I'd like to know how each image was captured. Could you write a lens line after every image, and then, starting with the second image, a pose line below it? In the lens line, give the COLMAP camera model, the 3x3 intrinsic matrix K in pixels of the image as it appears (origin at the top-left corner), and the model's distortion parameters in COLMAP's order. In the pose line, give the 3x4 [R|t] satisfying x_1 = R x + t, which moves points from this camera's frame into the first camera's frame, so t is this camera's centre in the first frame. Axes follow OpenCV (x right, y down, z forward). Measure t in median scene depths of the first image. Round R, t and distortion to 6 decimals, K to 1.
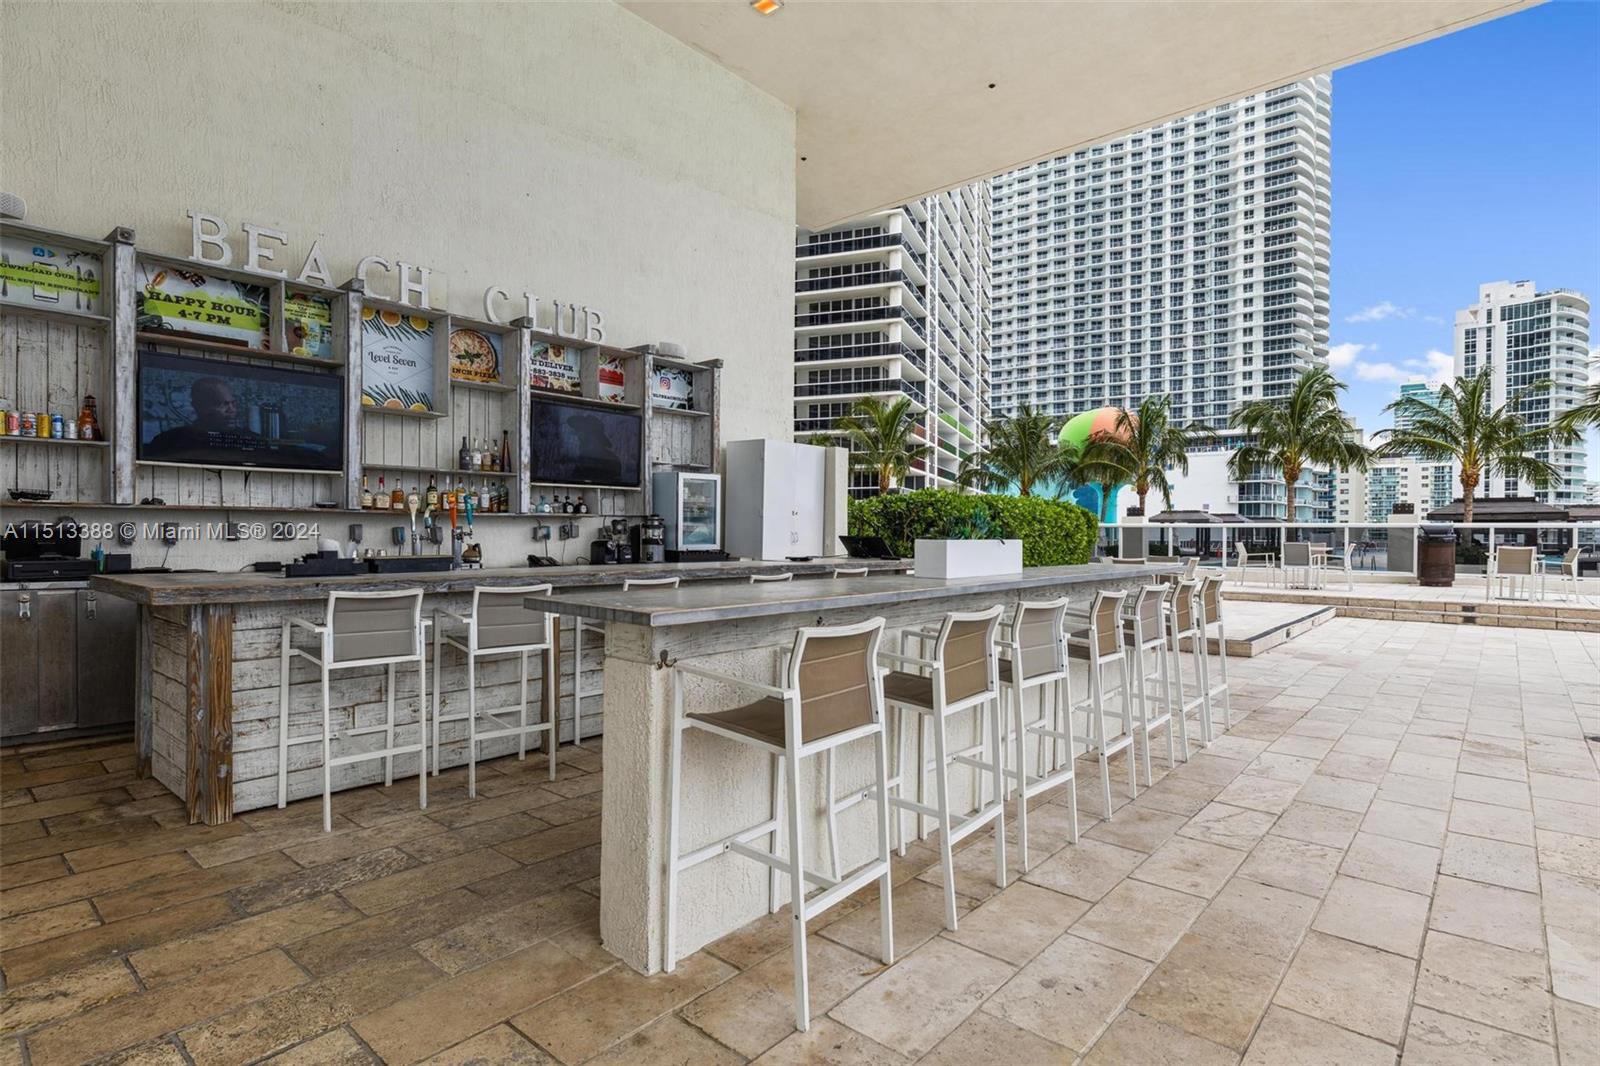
lens RADIAL K [[821.6, 0, 799.1], [0, 821.6, 530.9], [0, 0, 1]] dist [-0.001015, -0.000184]
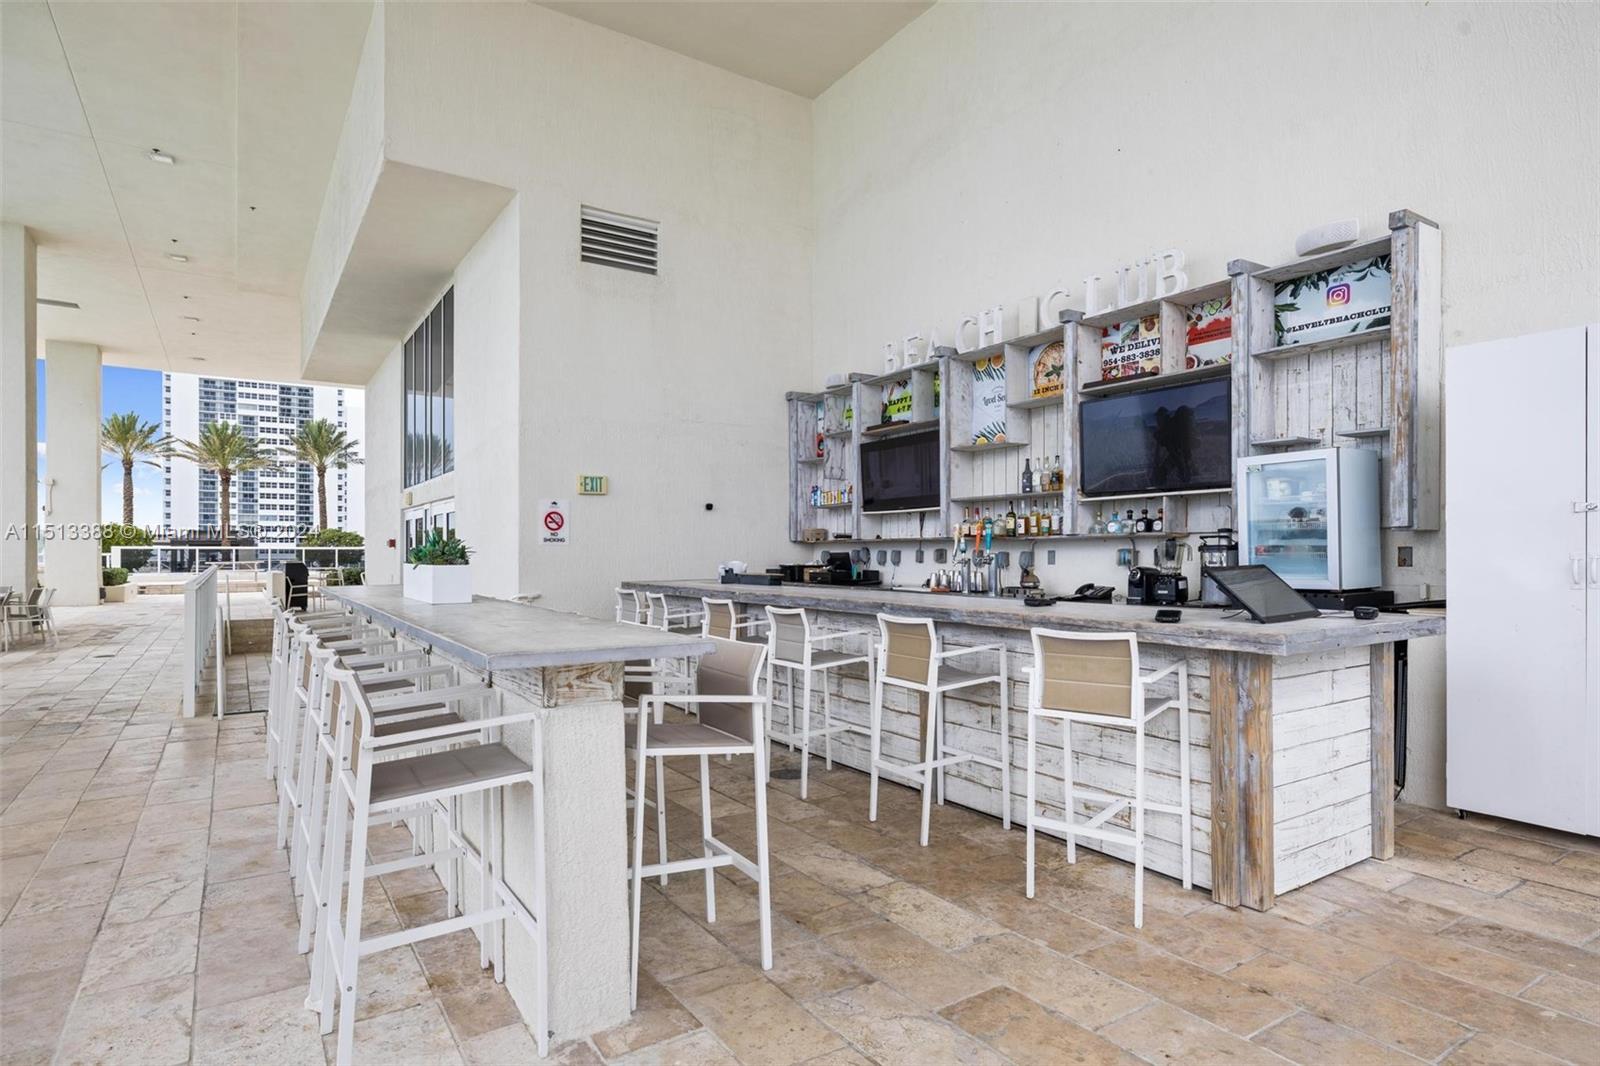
lens RADIAL K [[865.8, 0, 799.7], [0, 865.8, 545.0], [0, 0, 1]] dist [0.003306, 0.000510]
pose [[-0.276984, -0.011413, -0.960807, 0.709104], [0.000509, 0.999928, -0.012024, 0.000235], [0.960874, -0.003820, -0.276958, 1.107148]]
